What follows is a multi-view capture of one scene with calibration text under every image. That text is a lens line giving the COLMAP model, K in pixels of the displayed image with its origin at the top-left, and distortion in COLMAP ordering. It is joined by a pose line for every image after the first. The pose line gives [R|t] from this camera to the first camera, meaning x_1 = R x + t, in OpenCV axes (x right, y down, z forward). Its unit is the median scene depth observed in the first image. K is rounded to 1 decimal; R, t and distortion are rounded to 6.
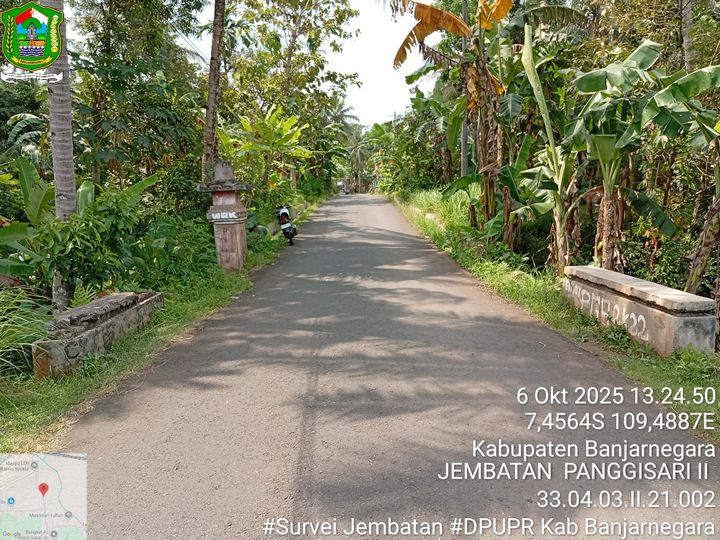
lens RADIAL K [[554.5, 0, 360.0], [0, 554.5, 270.0], [0, 0, 1]] dist [0.122296, -0.254425]
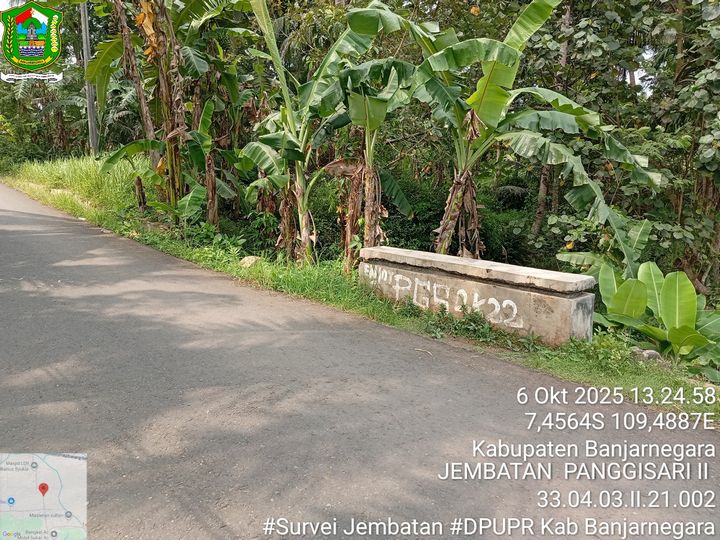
lens RADIAL K [[554.5, 0, 360.0], [0, 554.5, 270.0], [0, 0, 1]] dist [0.122296, -0.254425]
pose [[0.775530, -0.086010, 0.625425, -0.082150], [0.063003, 0.996275, 0.058887, -0.011831], [-0.628160, -0.006265, 0.778059, 0.171511]]
